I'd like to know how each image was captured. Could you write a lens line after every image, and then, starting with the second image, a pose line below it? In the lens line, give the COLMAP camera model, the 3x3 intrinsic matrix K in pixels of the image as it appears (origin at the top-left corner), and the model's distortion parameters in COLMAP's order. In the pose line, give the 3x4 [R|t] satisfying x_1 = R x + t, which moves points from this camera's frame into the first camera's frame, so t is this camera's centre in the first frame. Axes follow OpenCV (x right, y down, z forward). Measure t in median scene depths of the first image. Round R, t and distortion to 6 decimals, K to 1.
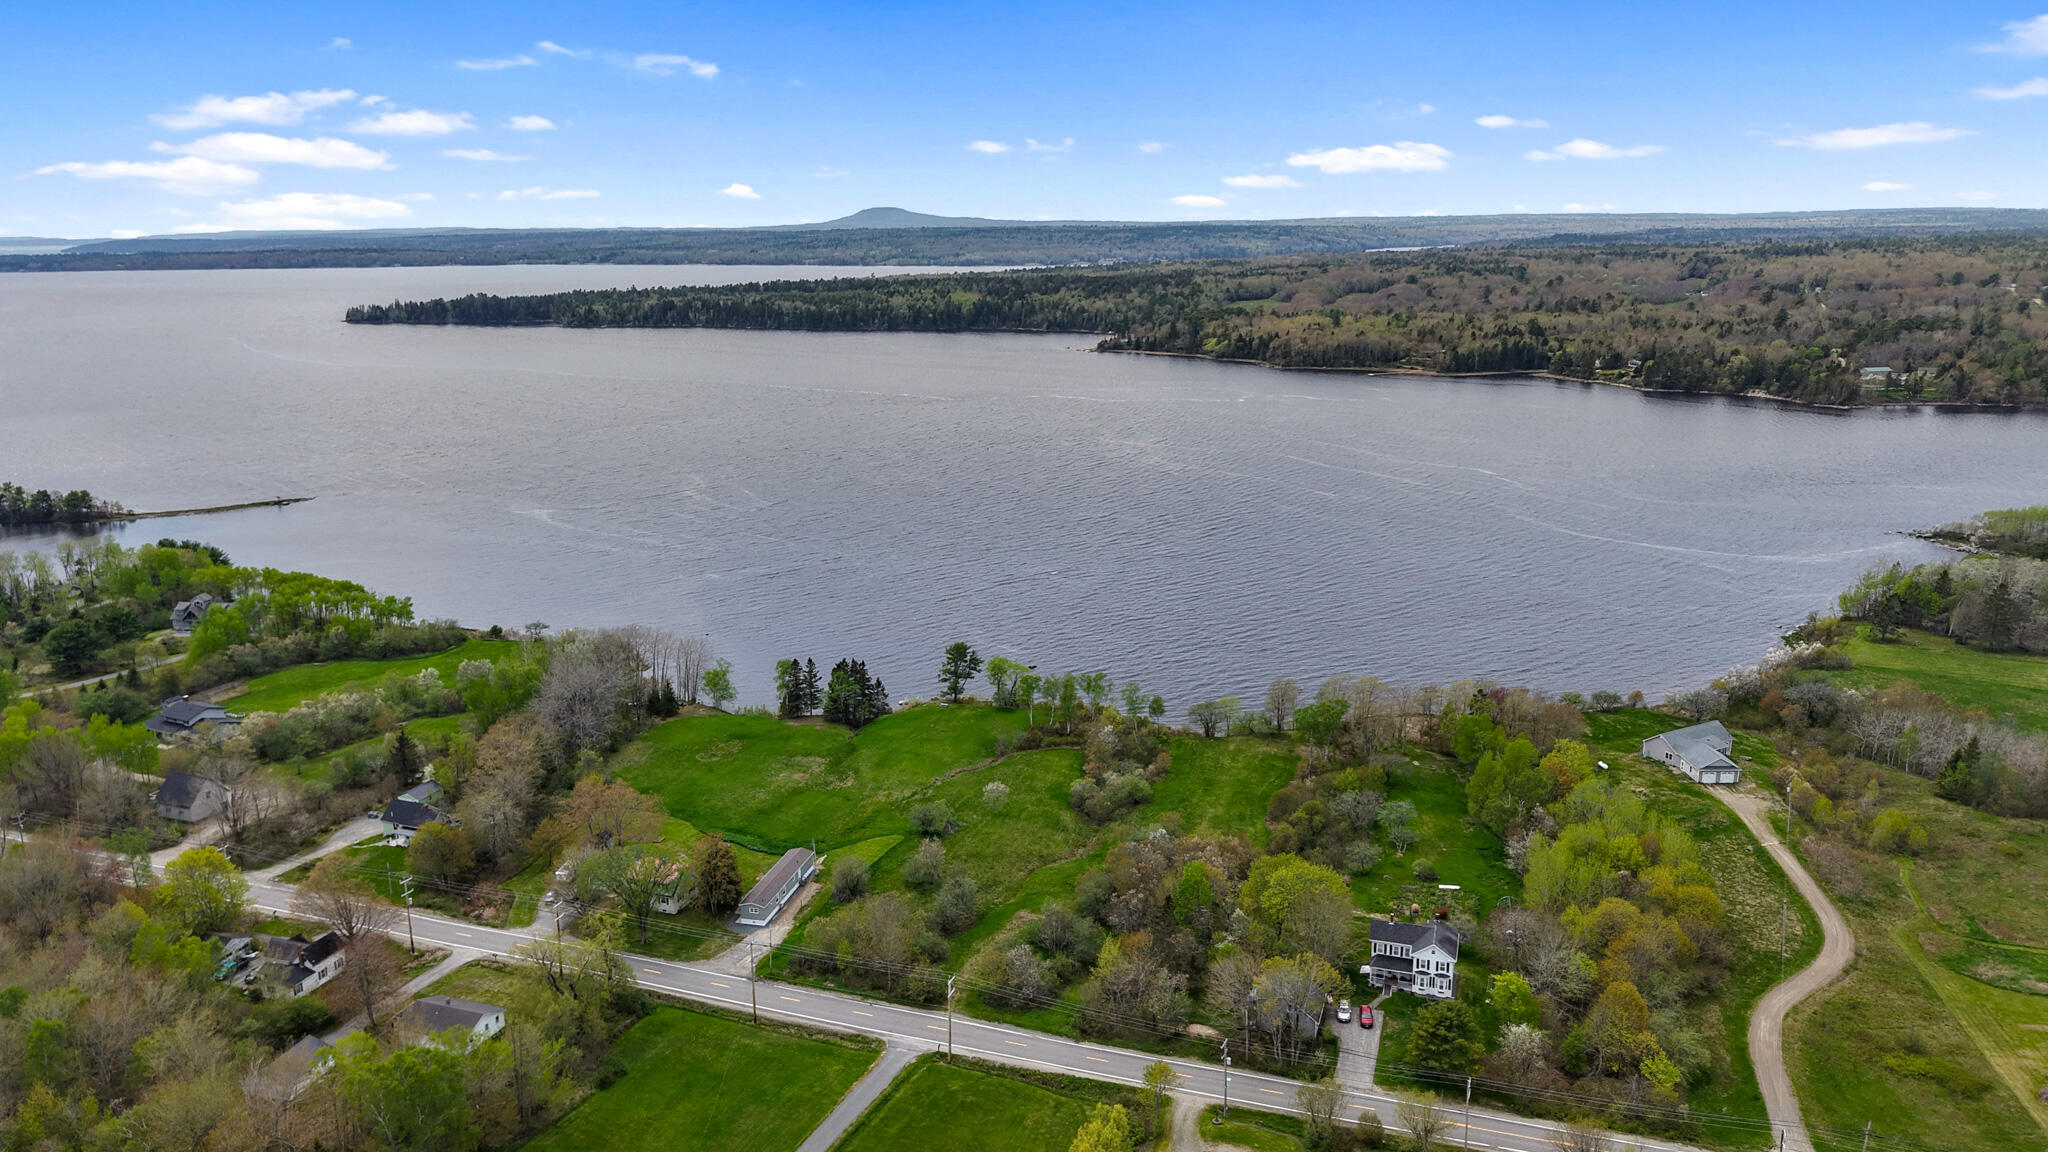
lens RADIAL K [[1390.3, 0, 997.8], [0, 1390.3, 565.3], [0, 0, 1]] dist [0.064121, 0.000471]
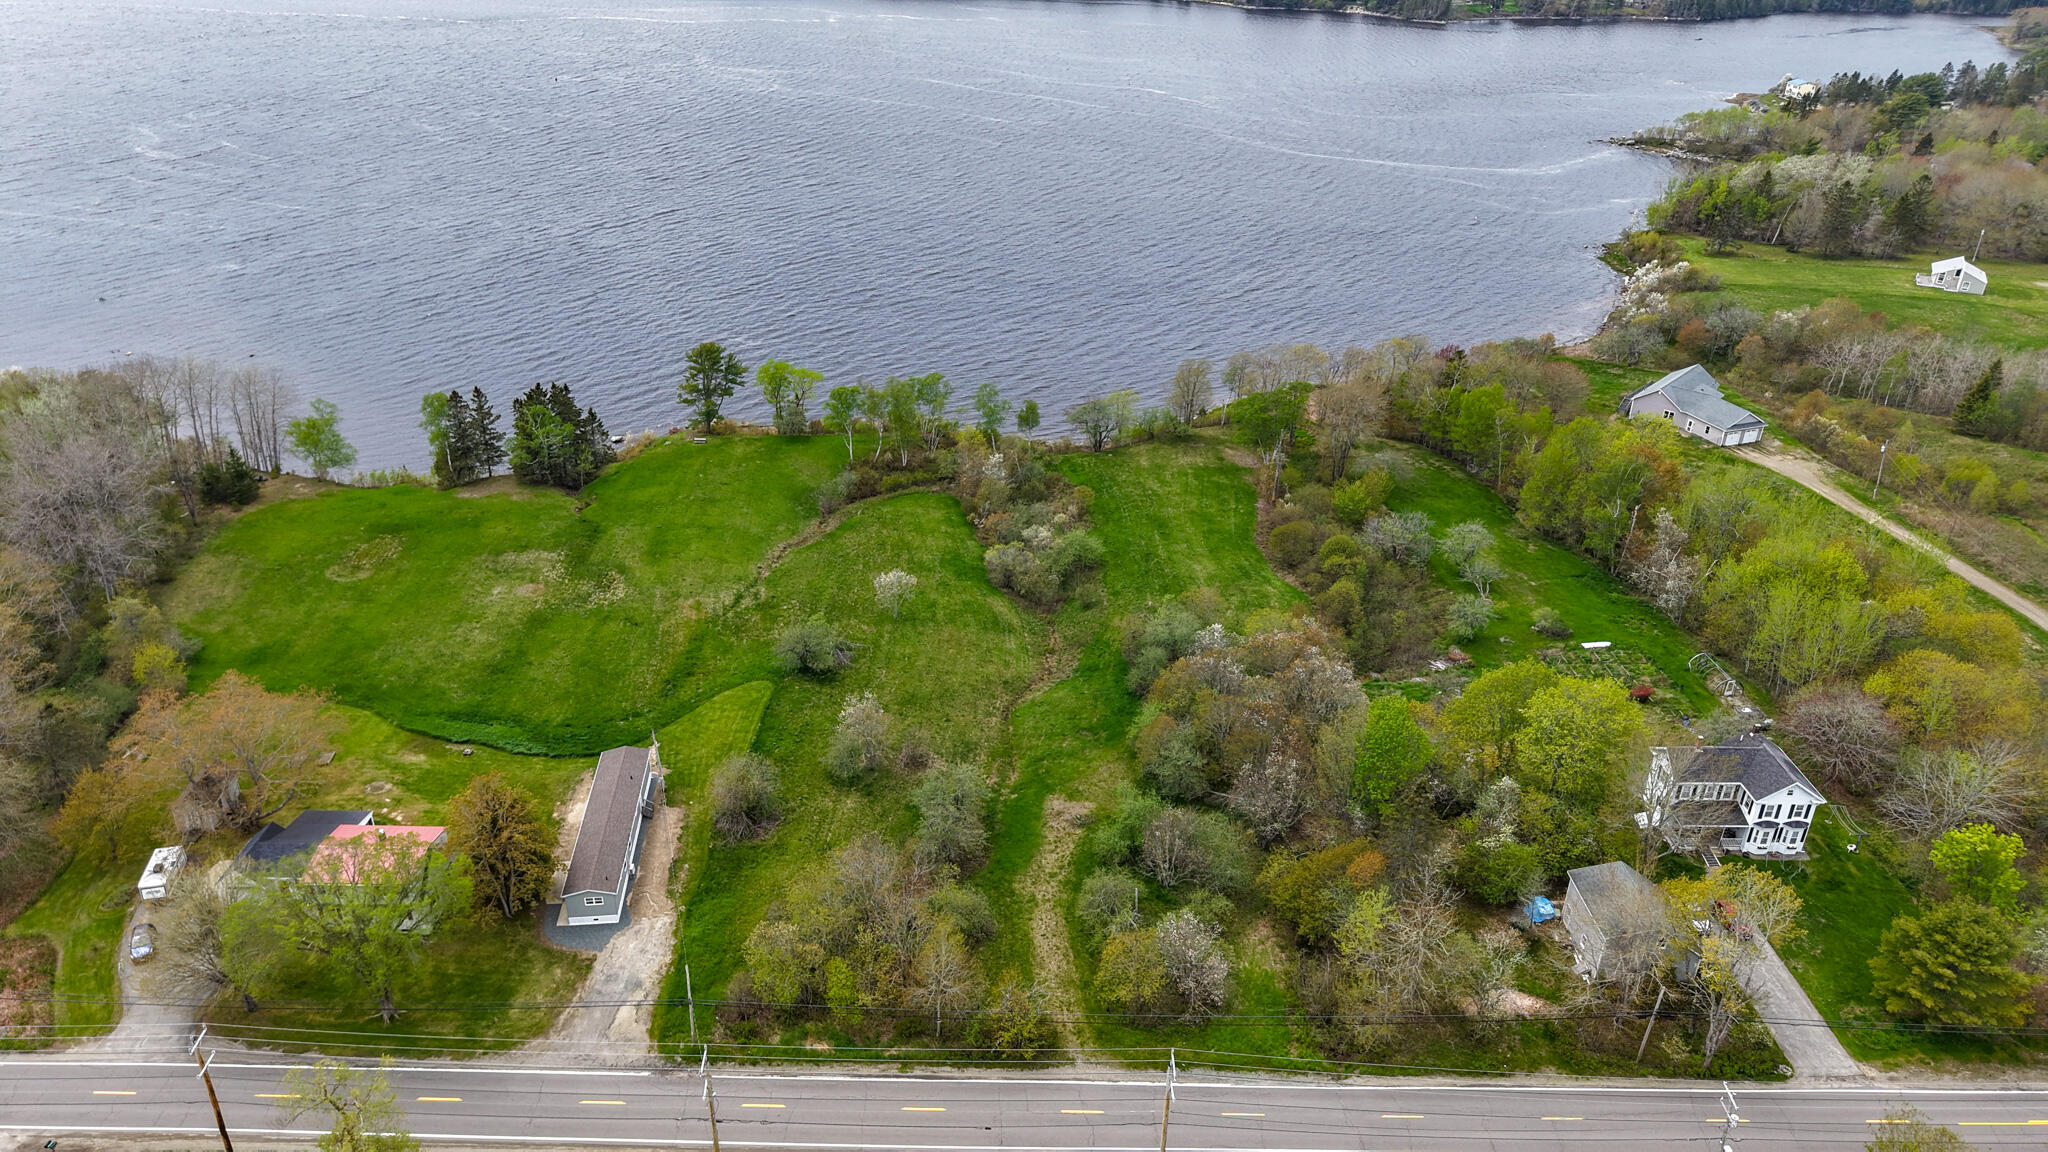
lens RADIAL K [[1438.5, 0, 1024.0], [0, 1438.5, 576.0], [0, 0, 1]] dist [0.021519, 0.001192]
pose [[0.945219, -0.128379, 0.300133, -0.110608], [0.054304, 0.968449, 0.243224, 0.004759], [-0.321888, -0.213602, 0.922368, 0.312909]]
